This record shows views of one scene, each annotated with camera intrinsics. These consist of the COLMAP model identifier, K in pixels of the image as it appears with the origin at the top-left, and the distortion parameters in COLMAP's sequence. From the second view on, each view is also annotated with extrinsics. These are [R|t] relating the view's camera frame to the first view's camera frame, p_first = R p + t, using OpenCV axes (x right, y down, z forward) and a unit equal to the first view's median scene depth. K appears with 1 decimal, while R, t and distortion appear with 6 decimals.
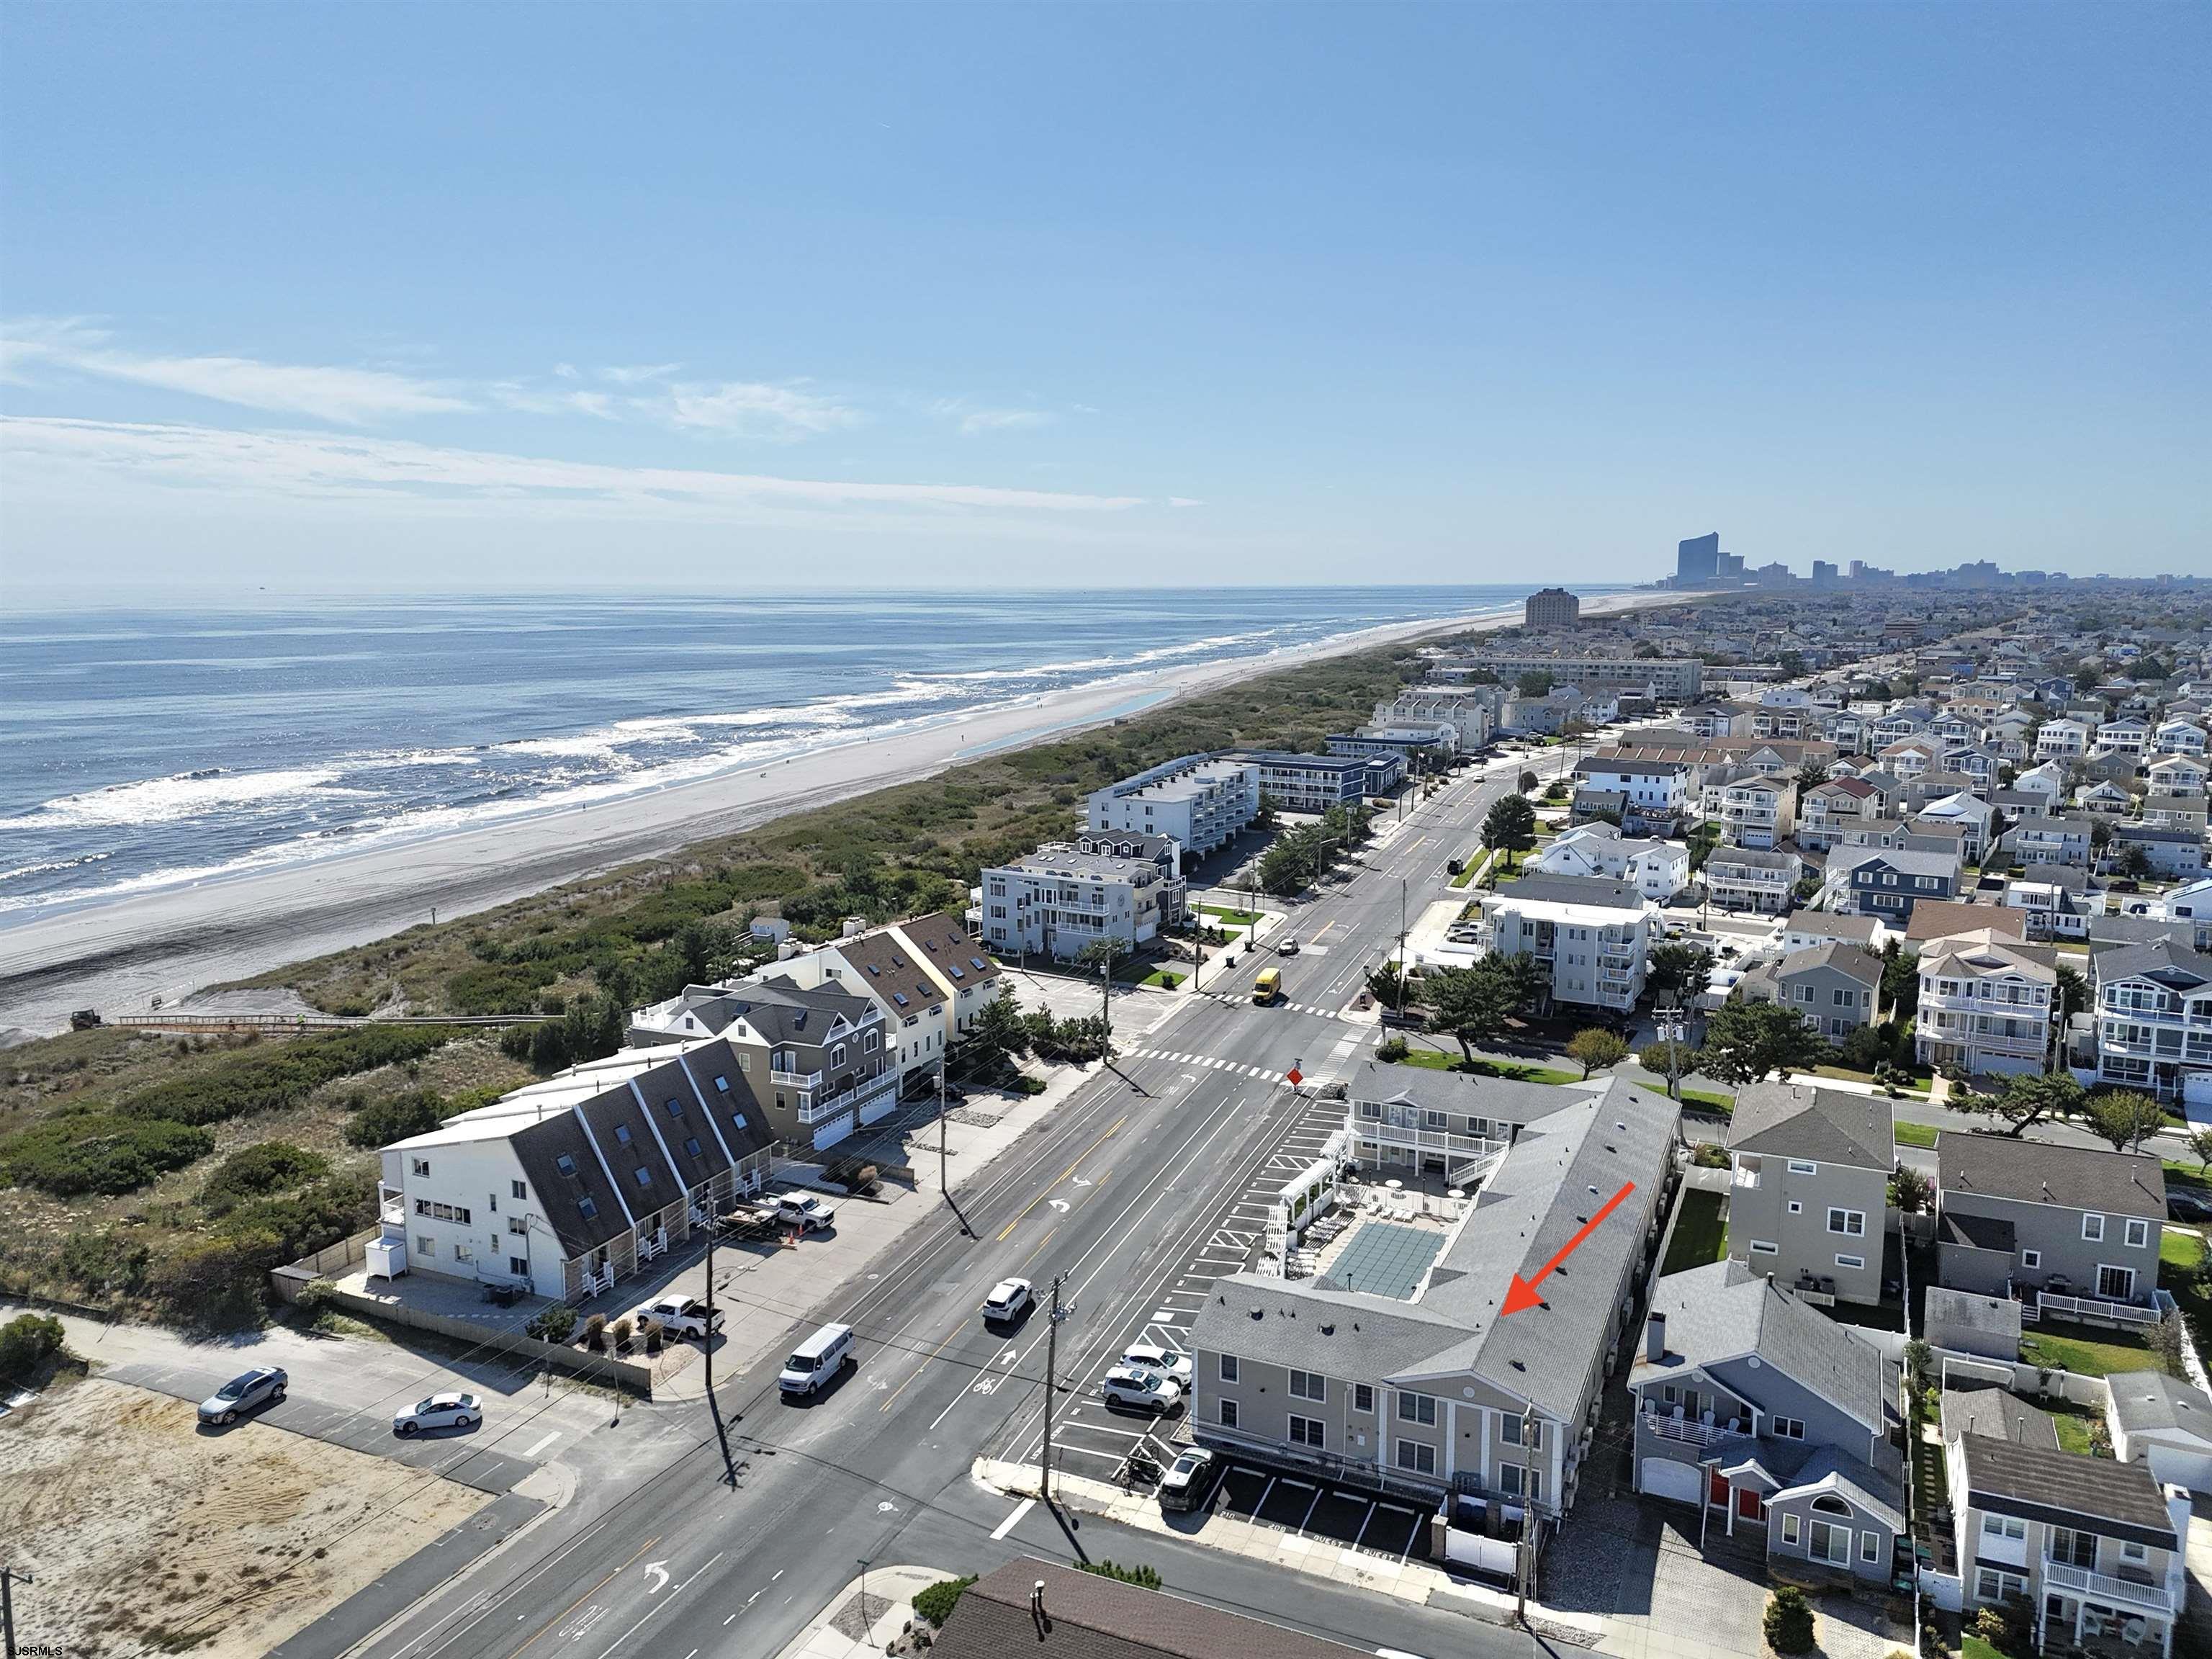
lens RADIAL K [[1616.8, 0, 1111.2], [0, 1616.8, 833.1], [0, 0, 1]] dist [0.098676, -0.104130]
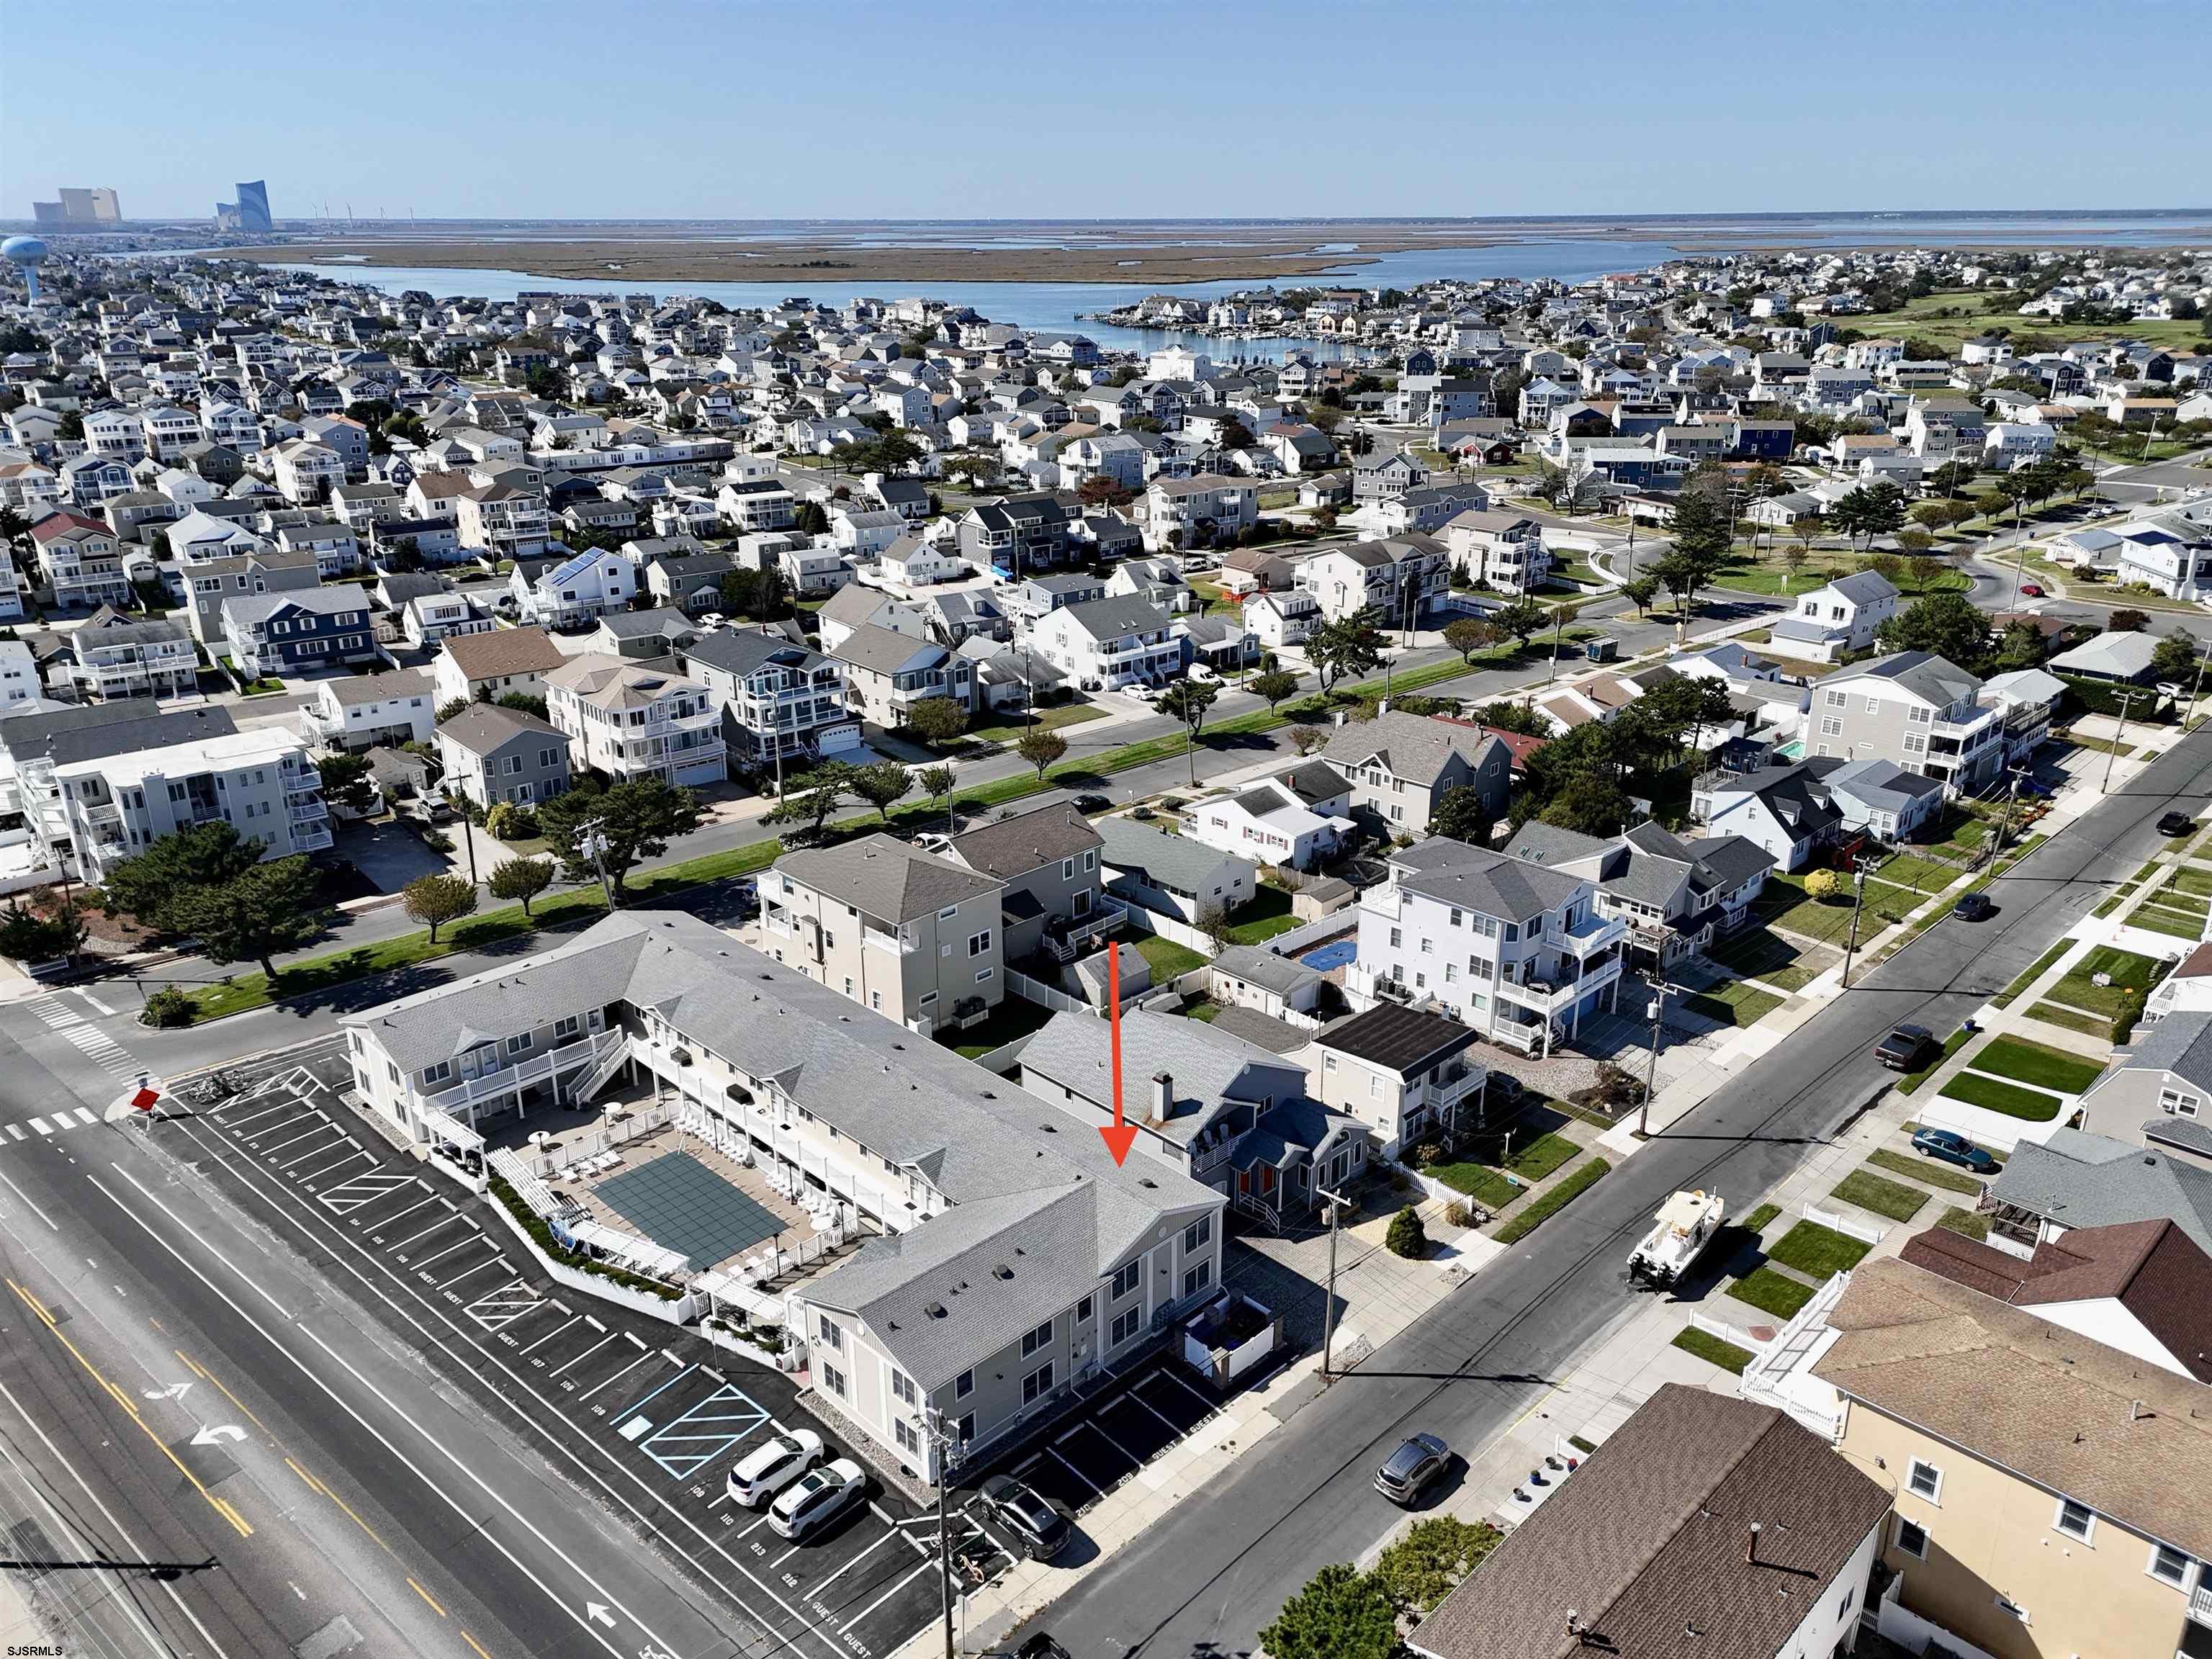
lens RADIAL K [[1624.0, 0, 1111.0], [0, 1624.0, 824.6], [0, 0, 1]] dist [0.096042, -0.103269]
pose [[0.349354, -0.327171, 0.878015, -0.317986], [0.149815, 0.944507, 0.292338, -0.101236], [-0.924936, 0.029410, 0.378983, 0.356857]]
